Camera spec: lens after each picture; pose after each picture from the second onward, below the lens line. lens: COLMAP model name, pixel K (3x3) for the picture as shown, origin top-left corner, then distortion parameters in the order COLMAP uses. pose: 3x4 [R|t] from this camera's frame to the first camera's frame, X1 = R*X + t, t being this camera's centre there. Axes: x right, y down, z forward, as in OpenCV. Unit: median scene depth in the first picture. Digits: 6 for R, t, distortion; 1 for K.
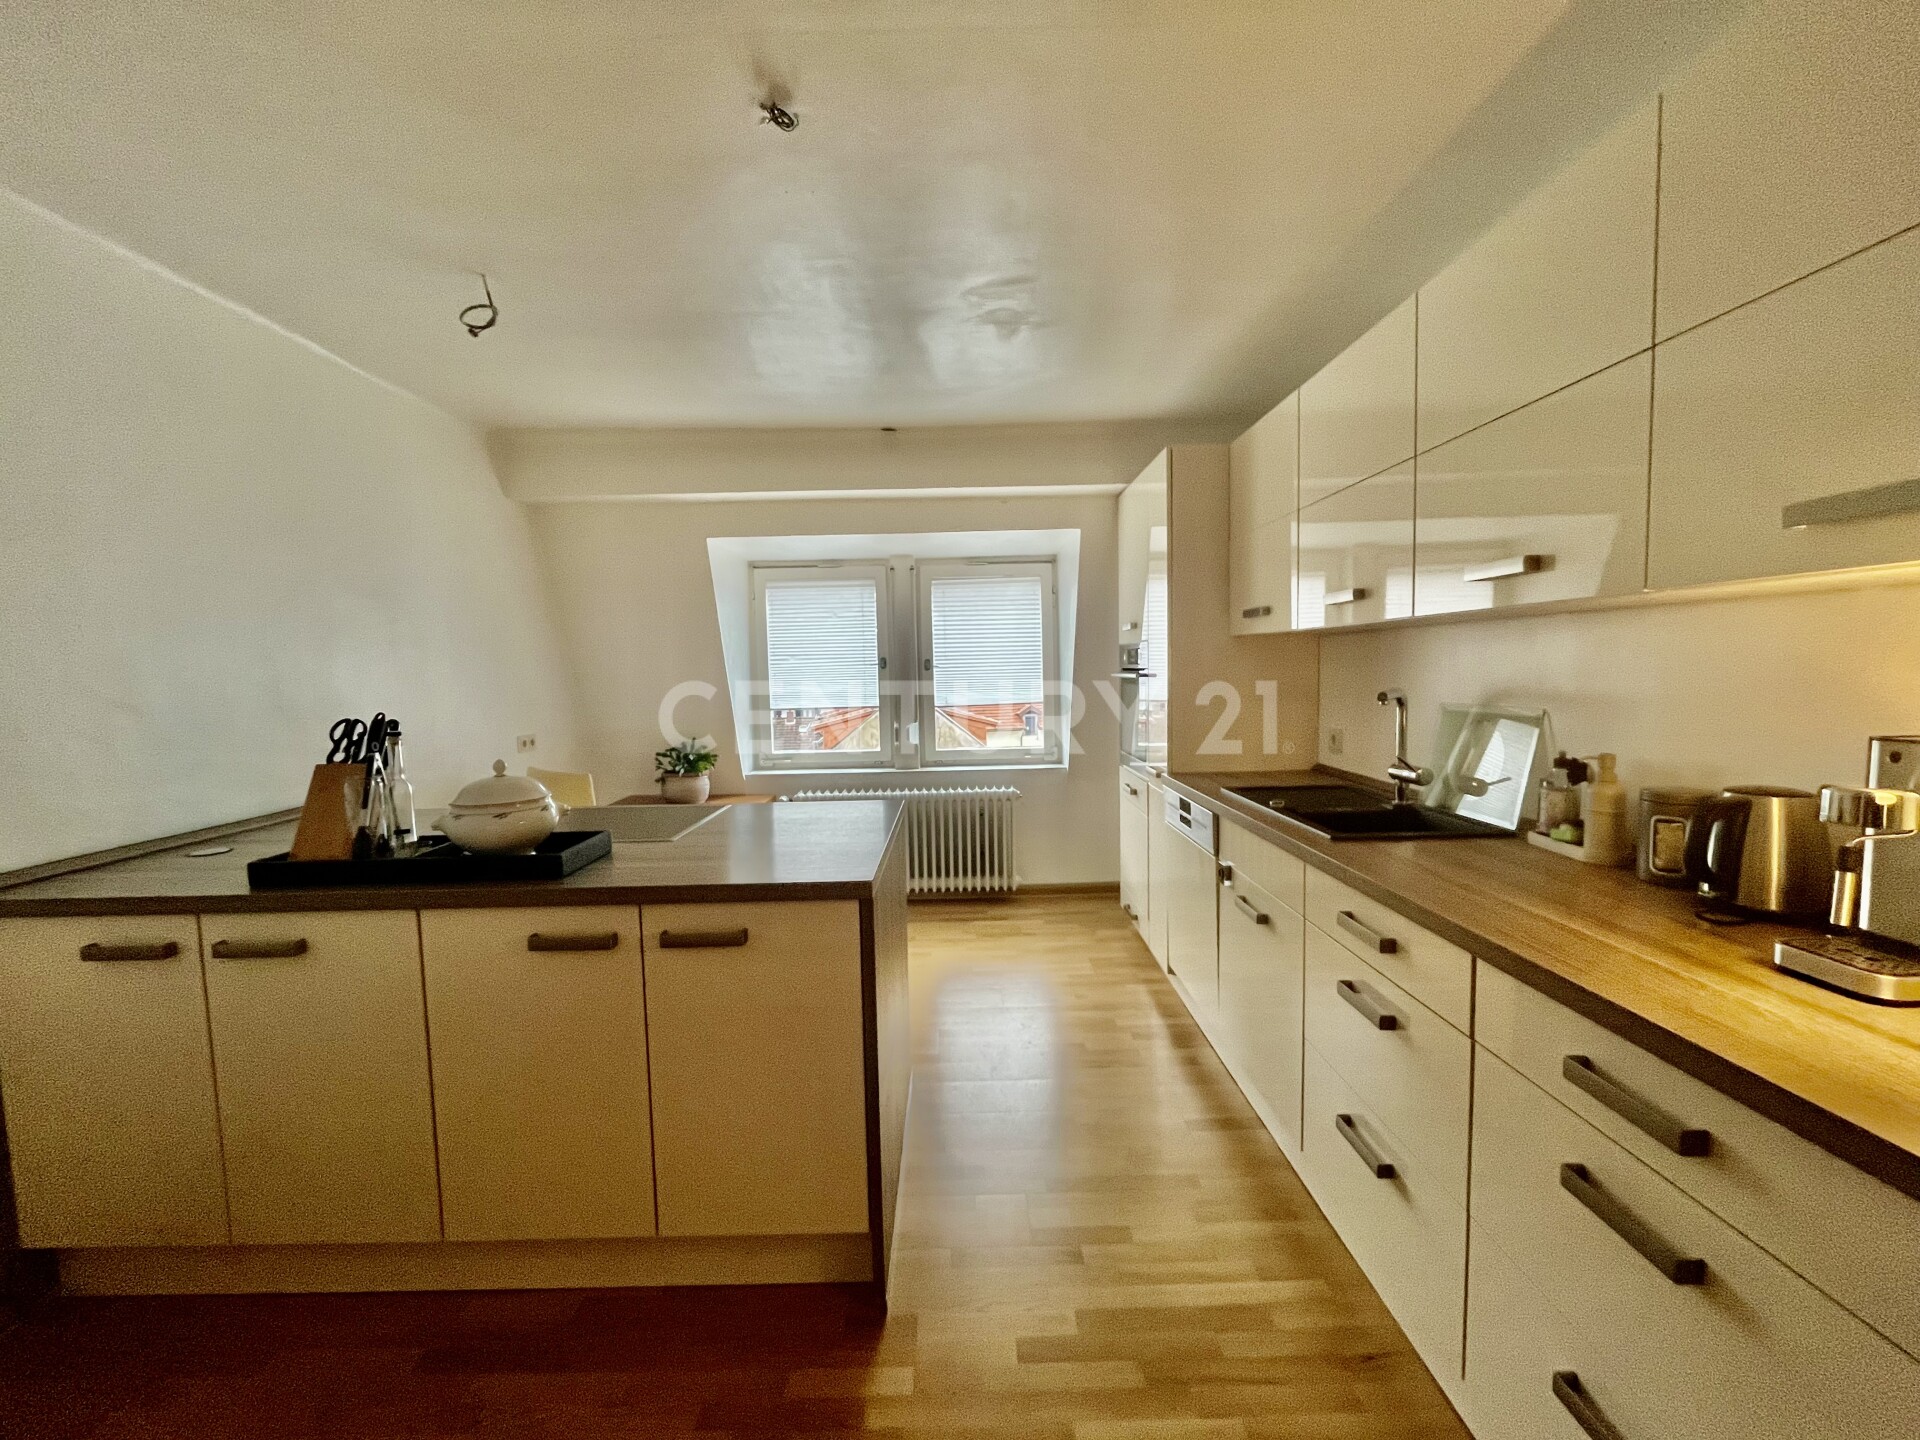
lens RADIAL K [[772.9, 0, 953.8], [0, 772.9, 723.1], [0, 0, 1]] dist [-0.000464, -0.000163]
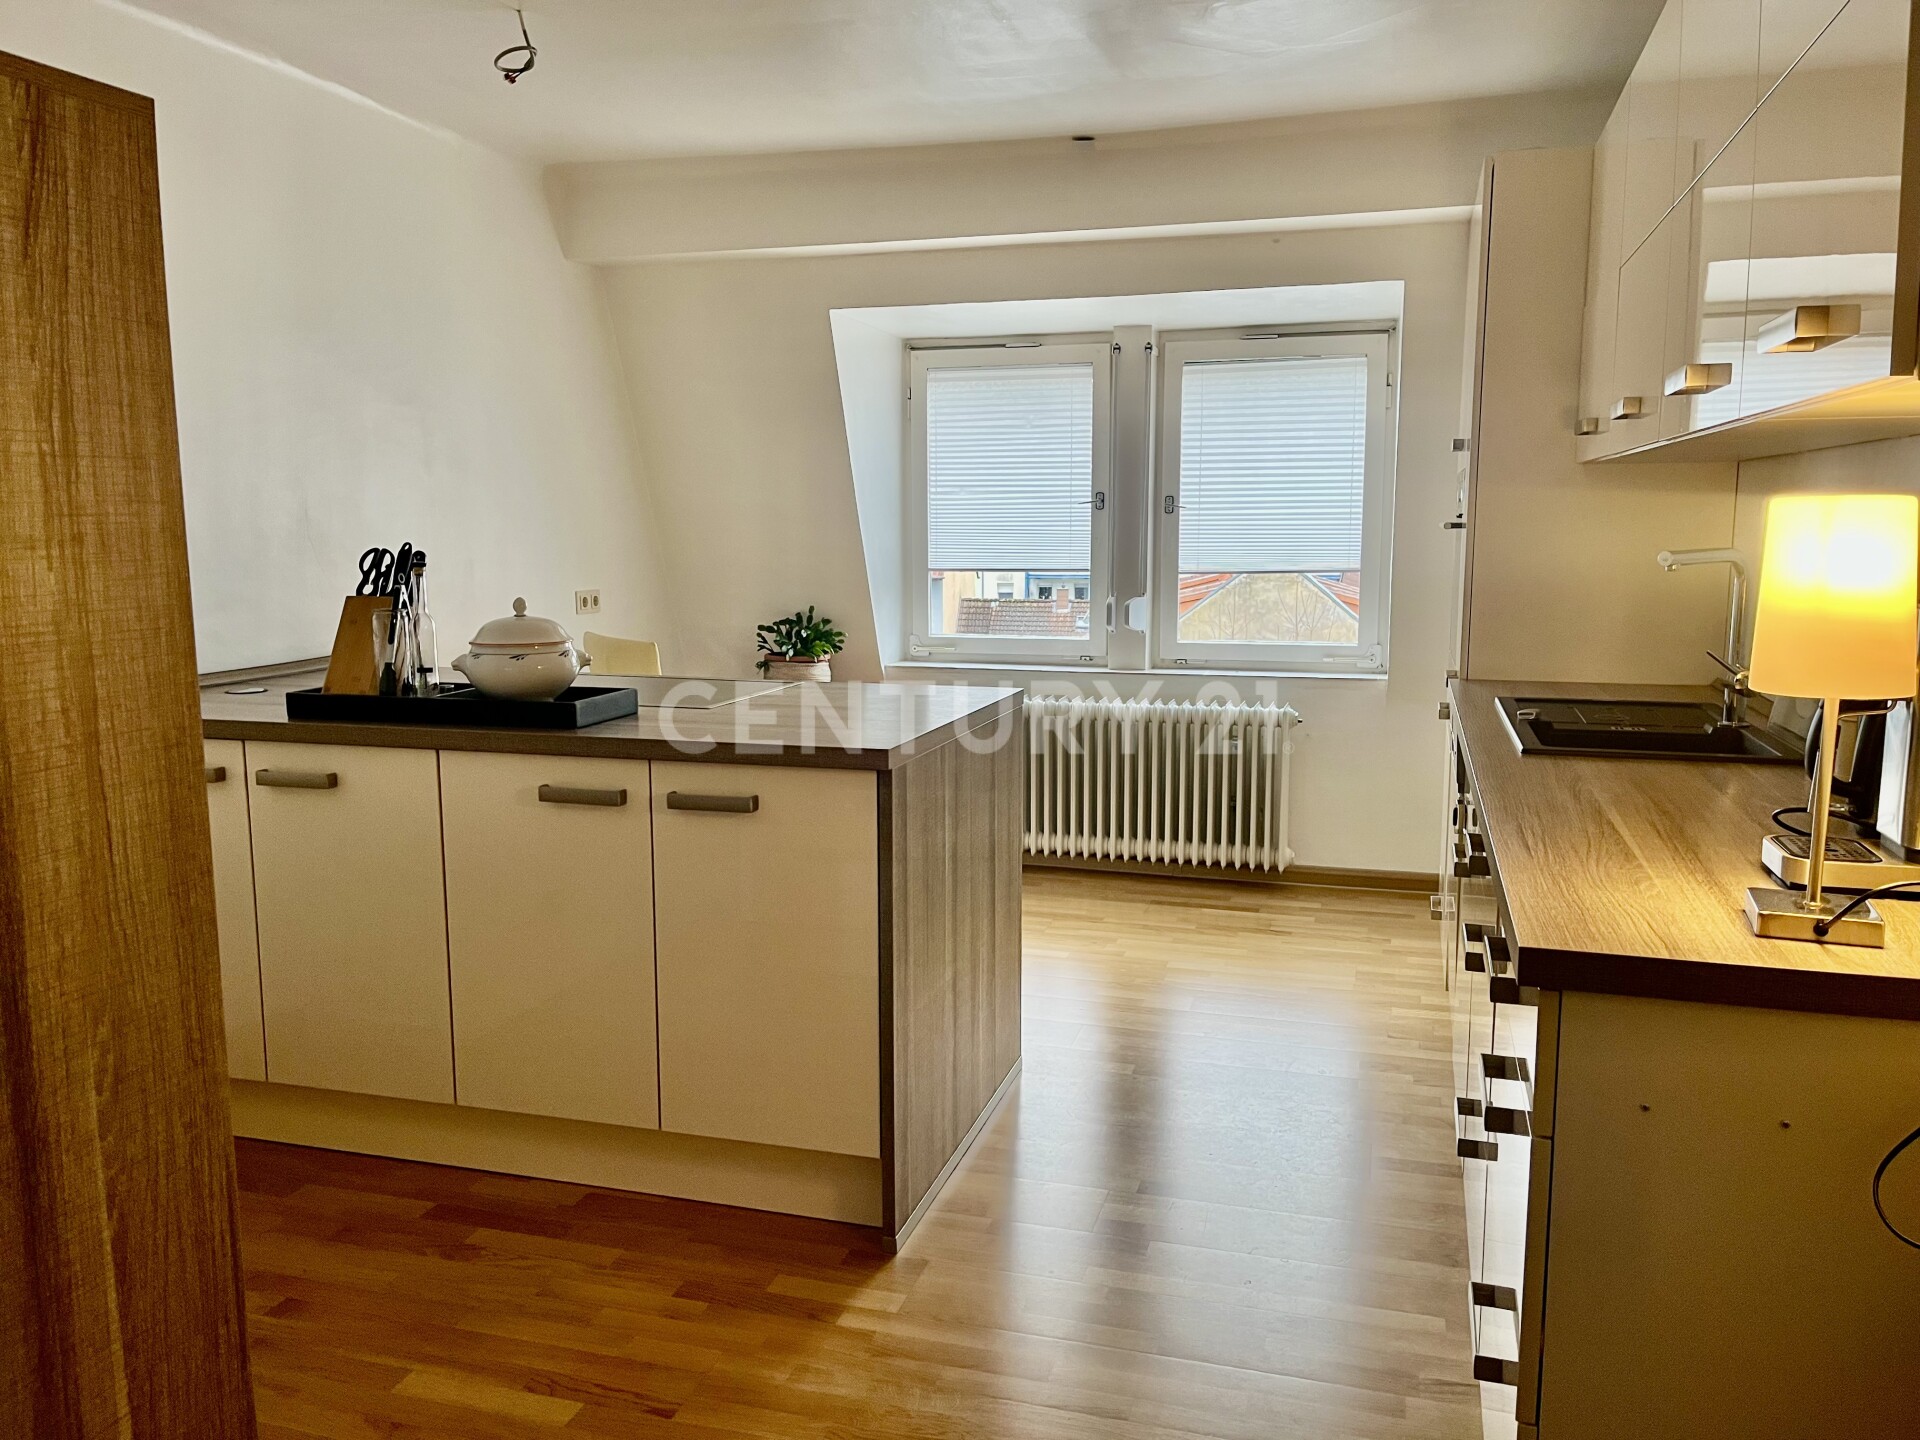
lens RADIAL K [[1466.5, 0, 962.1], [0, 1466.5, 716.9], [0, 0, 1]] dist [0.041381, -0.008888]
pose [[0.957308, 0.059457, -0.282889, 0.365915], [-0.040124, 0.996476, 0.073654, 0.035705], [0.286271, -0.059159, 0.956321, -0.460063]]
